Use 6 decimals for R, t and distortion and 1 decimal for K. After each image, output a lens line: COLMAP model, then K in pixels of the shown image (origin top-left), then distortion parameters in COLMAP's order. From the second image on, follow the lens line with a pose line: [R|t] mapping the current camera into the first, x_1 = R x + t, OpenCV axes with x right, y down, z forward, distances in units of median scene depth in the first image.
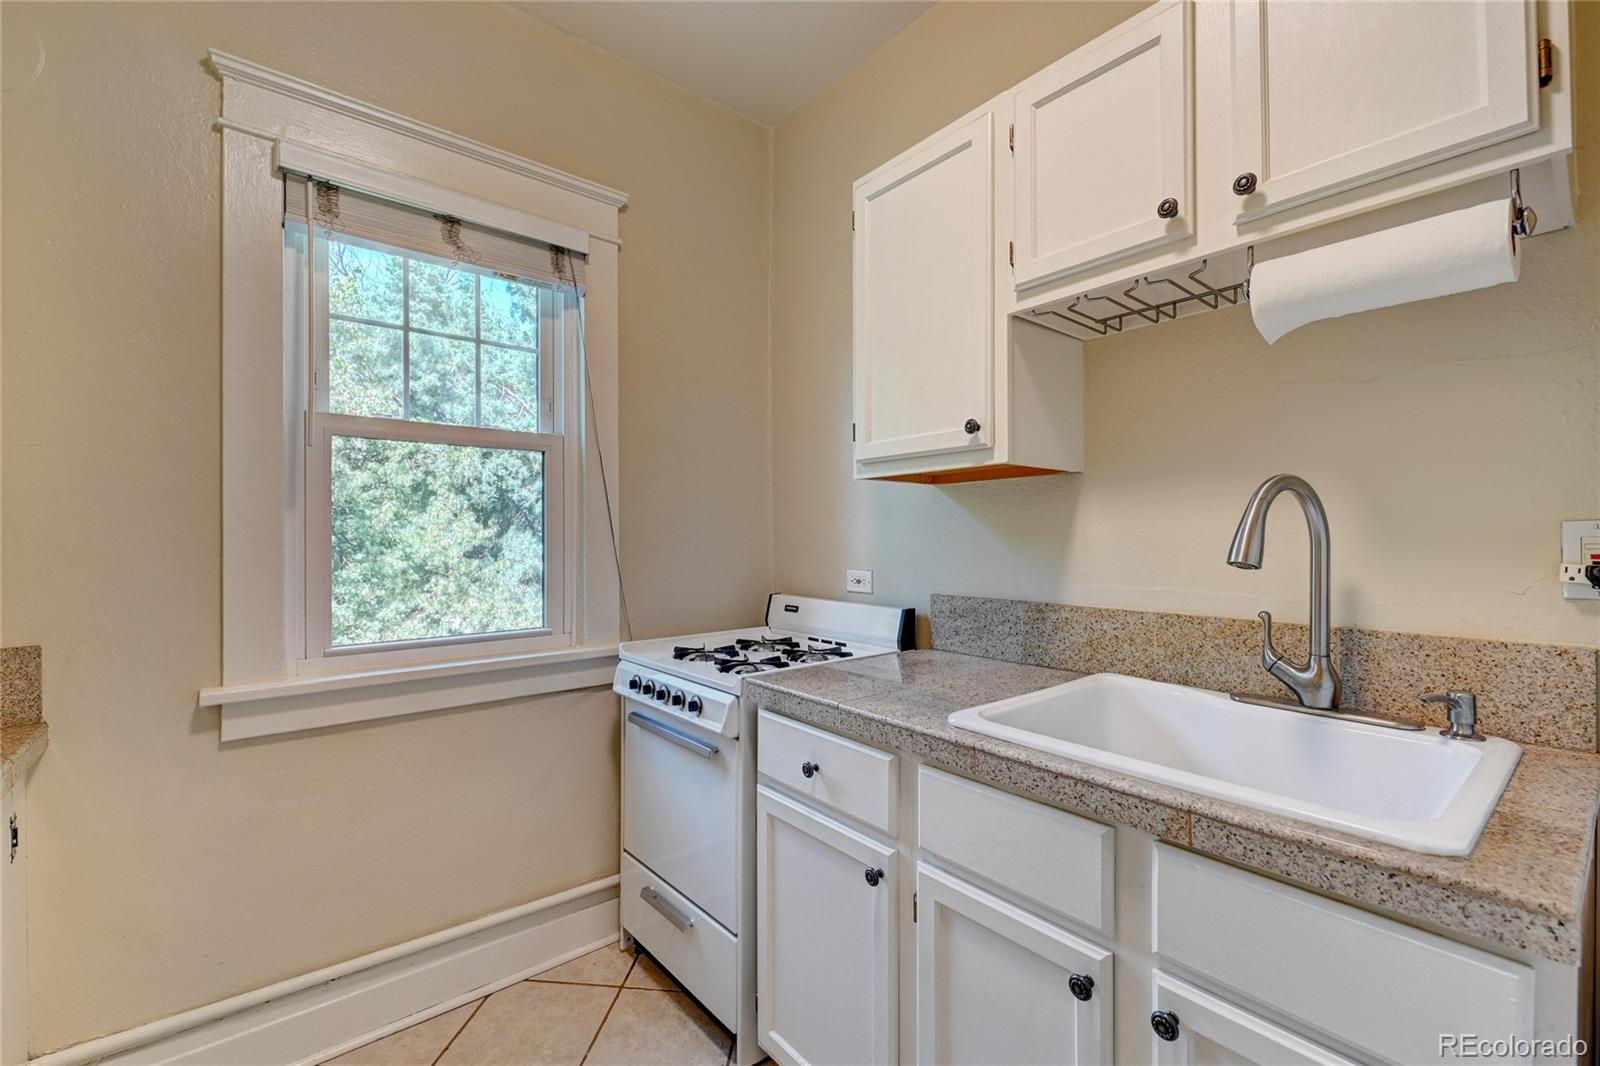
lens RADIAL K [[682.5, 0, 800.8], [0, 682.5, 534.3], [0, 0, 1]] dist [0.013546, -0.007228]
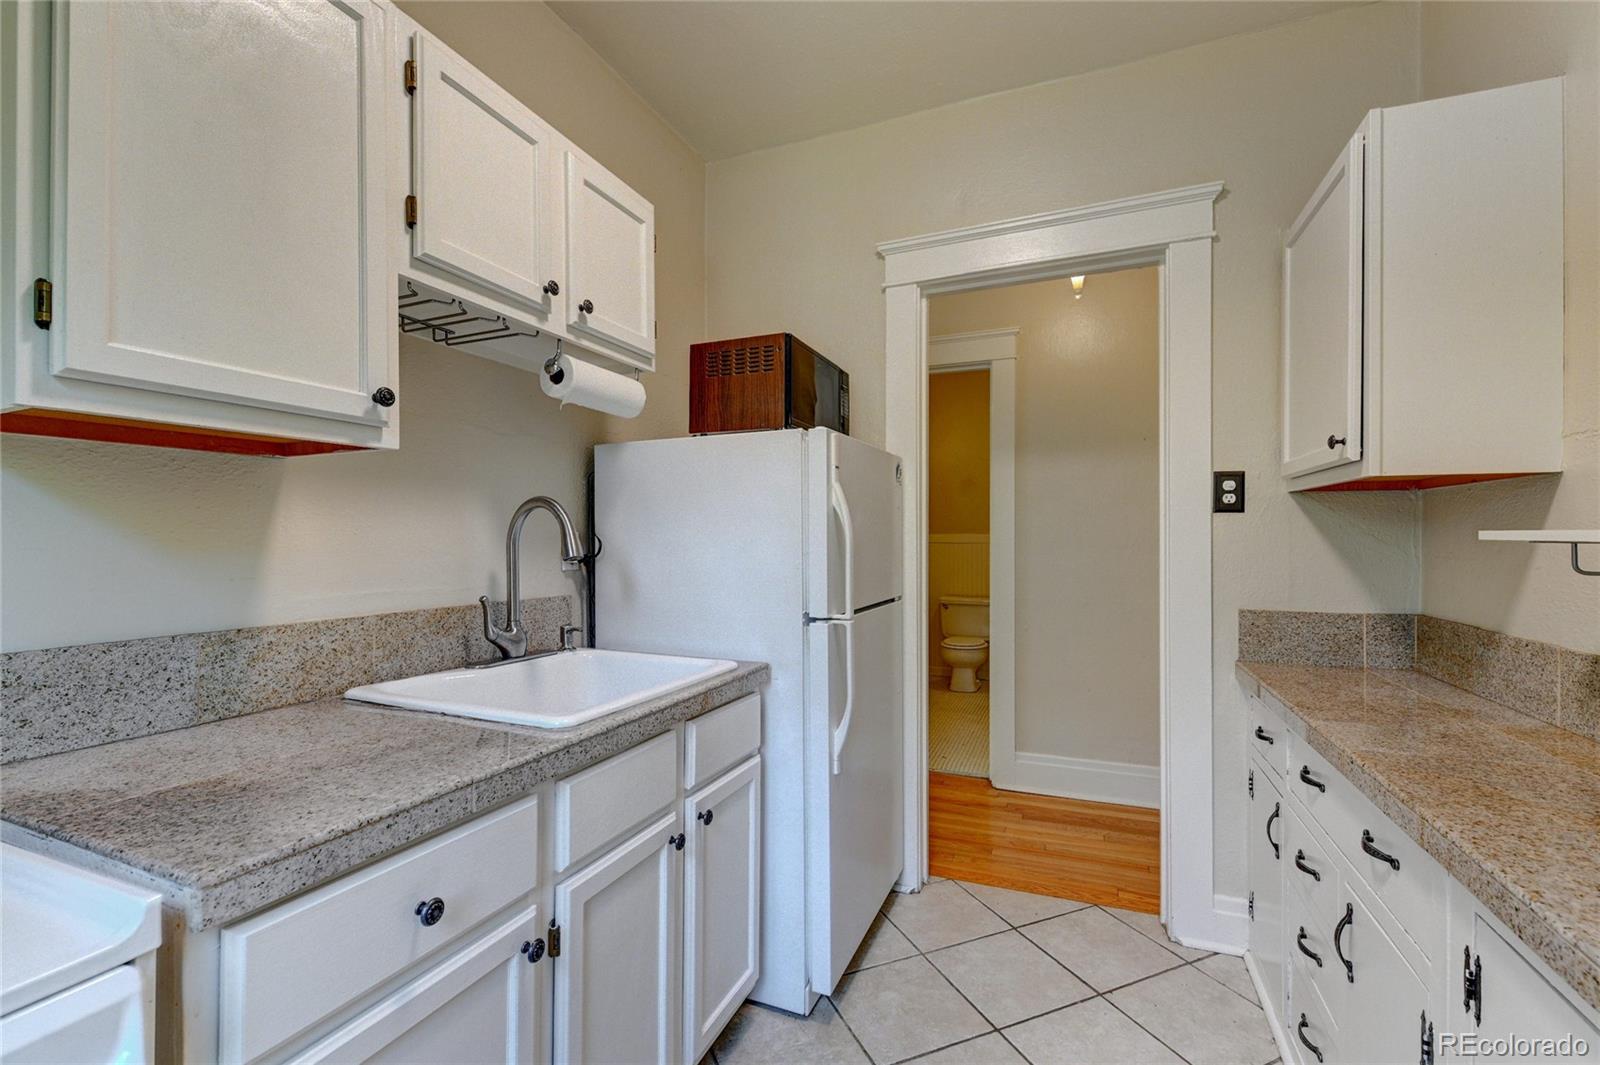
lens RADIAL K [[682.5, 0, 793.2], [0, 682.5, 533.2], [0, 0, 1]] dist [0.013546, -0.007228]
pose [[-0.460839, 0.009937, 0.887428, -0.575406], [-0.004426, 0.999899, -0.013495, 0.005672], [-0.887473, -0.010146, -0.460749, 0.823653]]
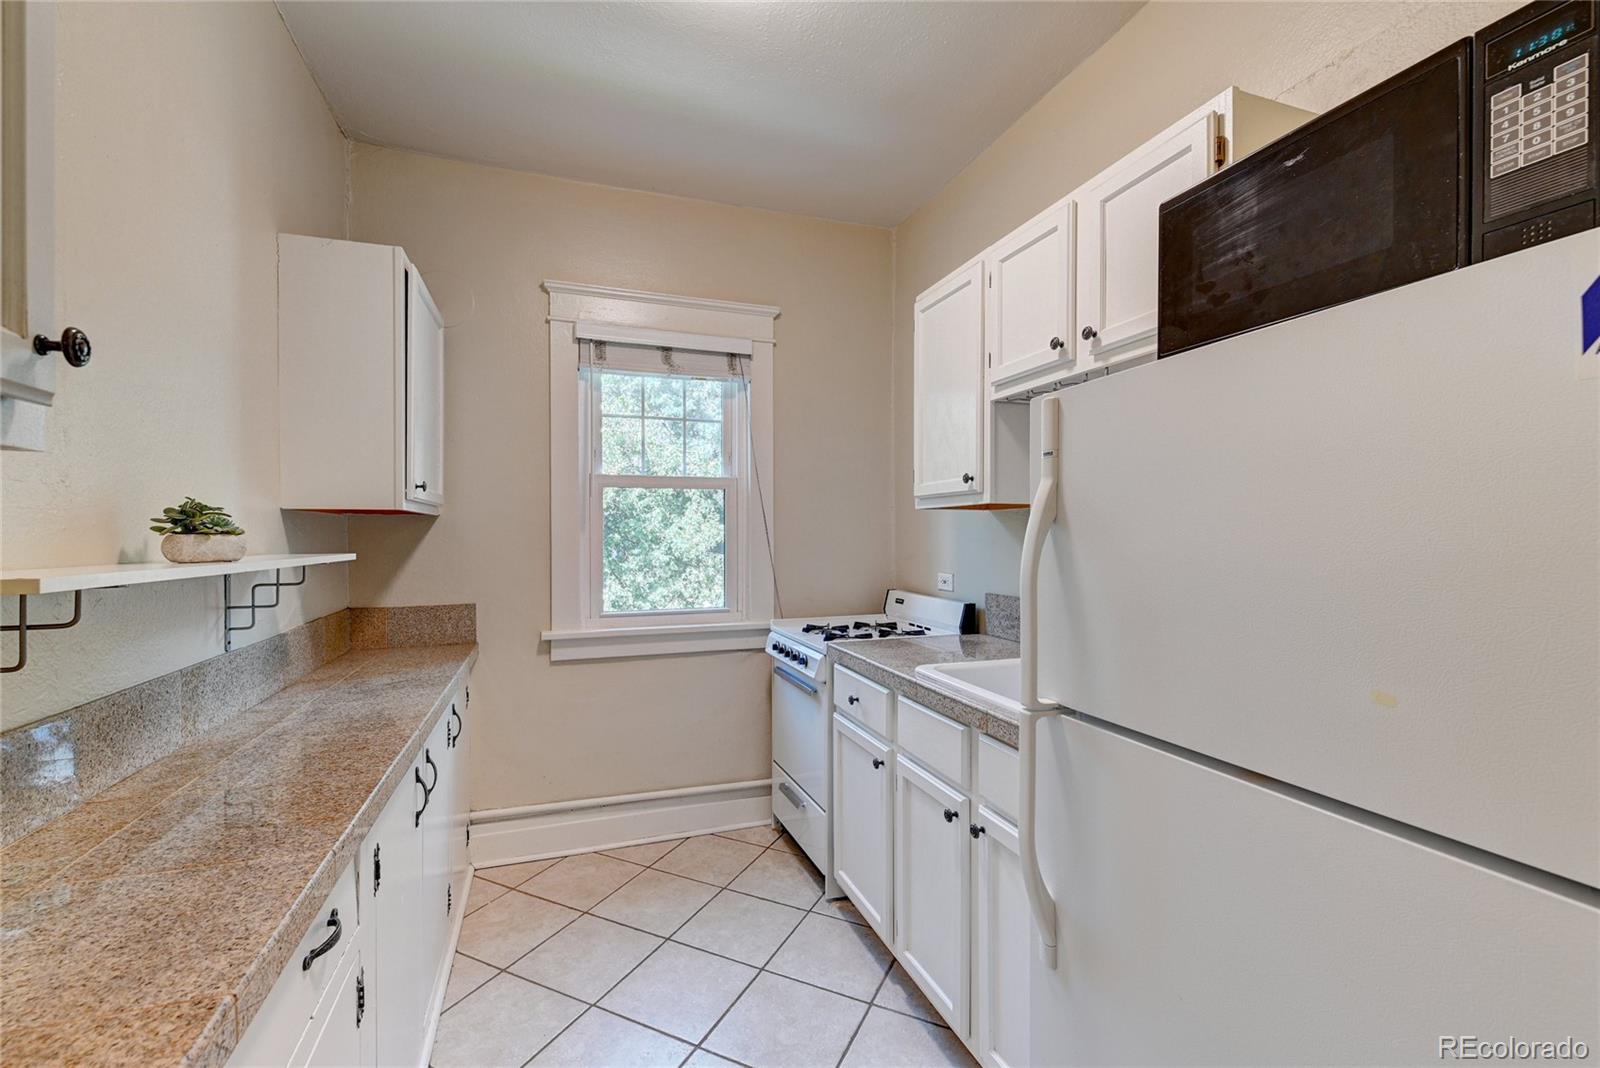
lens RADIAL K [[682.5, 0, 796.2], [0, 682.5, 536.0], [0, 0, 1]] dist [0.013546, -0.007228]
pose [[0.938669, 0.003519, -0.344803, 0.360095], [-0.000188, 0.999953, 0.009693, -0.042331], [0.344821, -0.009034, 0.938625, -0.437625]]
